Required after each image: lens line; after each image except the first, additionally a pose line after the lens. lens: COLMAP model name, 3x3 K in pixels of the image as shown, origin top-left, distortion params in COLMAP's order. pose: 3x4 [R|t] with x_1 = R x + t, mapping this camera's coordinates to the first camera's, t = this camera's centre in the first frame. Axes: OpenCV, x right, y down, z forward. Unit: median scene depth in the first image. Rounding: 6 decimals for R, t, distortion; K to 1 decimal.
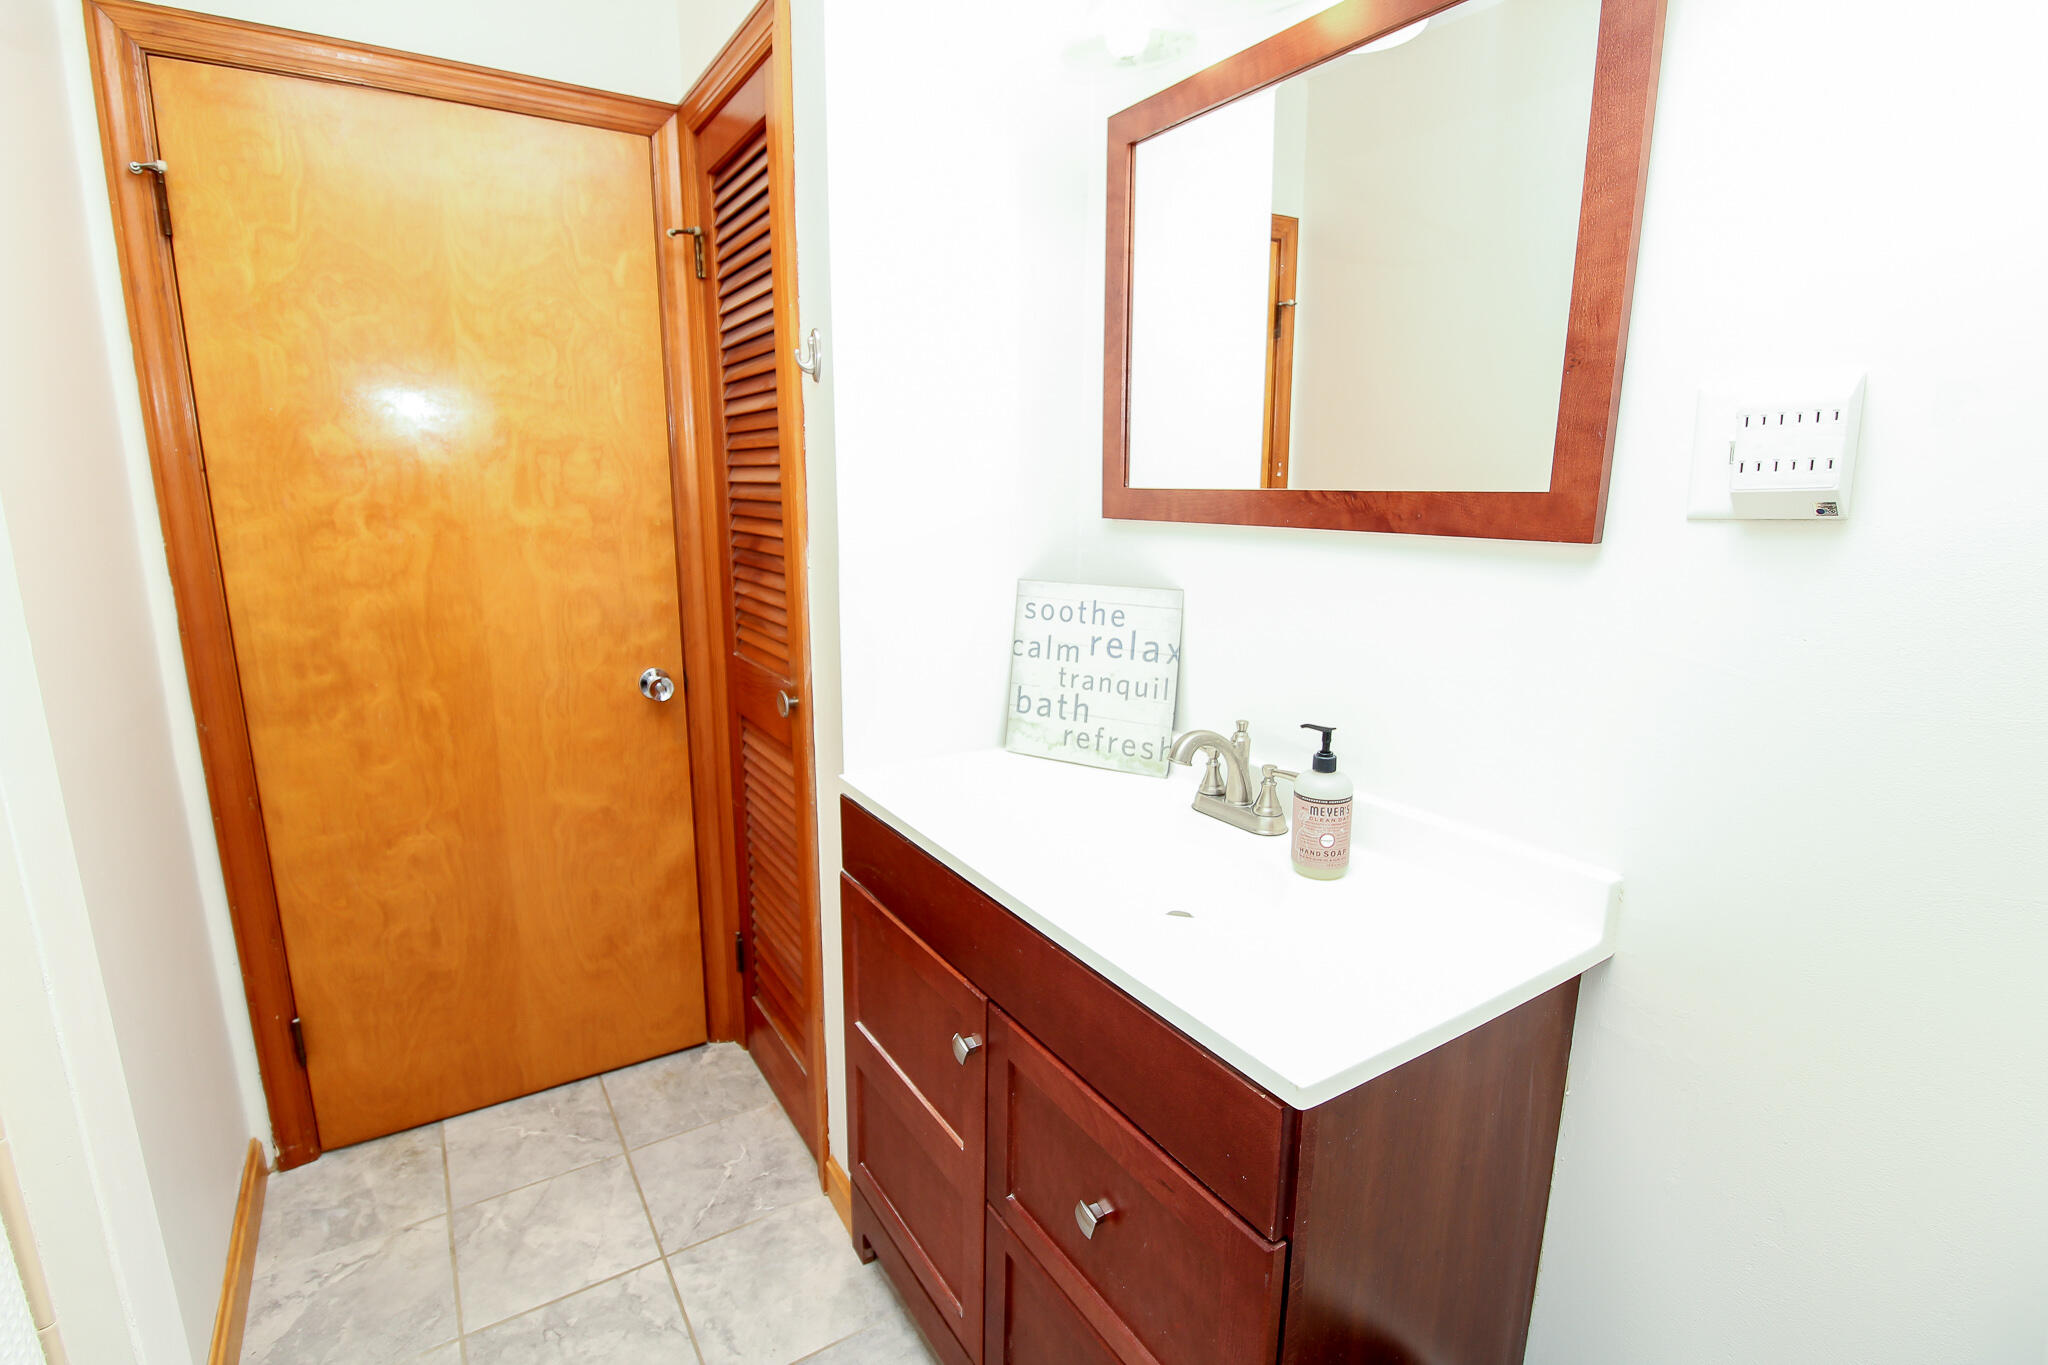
lens RADIAL K [[944.1, 0, 1005.8], [0, 944.1, 684.1], [0, 0, 1]] dist [0.004583, -0.014607]
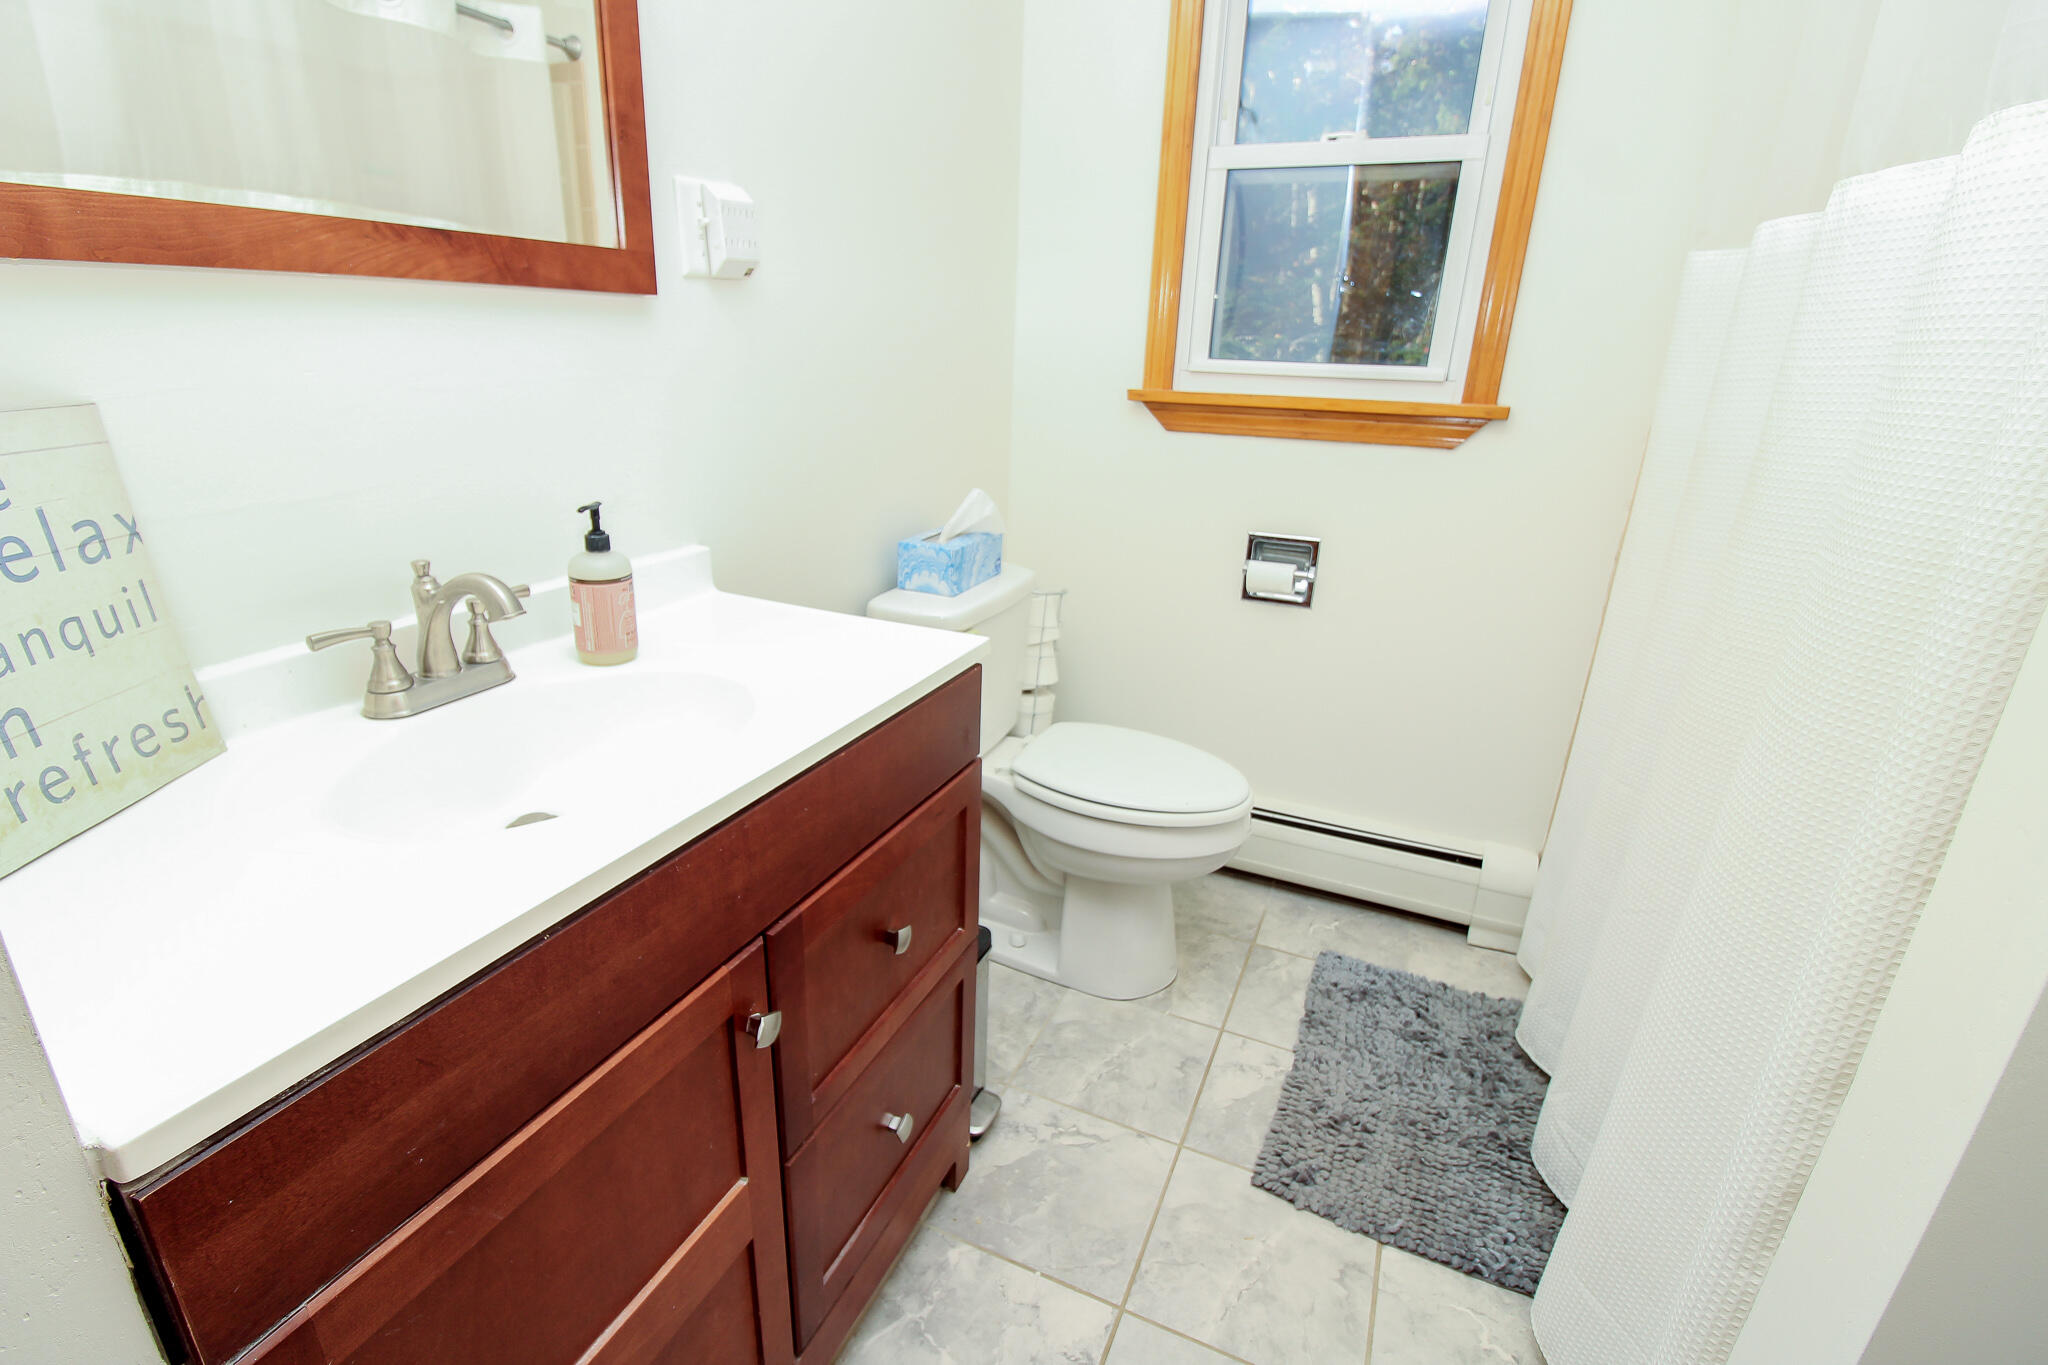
lens RADIAL K [[944.1, 0, 1005.8], [0, 944.1, 684.1], [0, 0, 1]] dist [0.004583, -0.014607]
pose [[-0.539402, -0.308251, 0.783599, -0.507228], [0.144145, 0.883048, 0.446596, -0.117578], [-0.829619, 0.353846, -0.431885, 0.847632]]
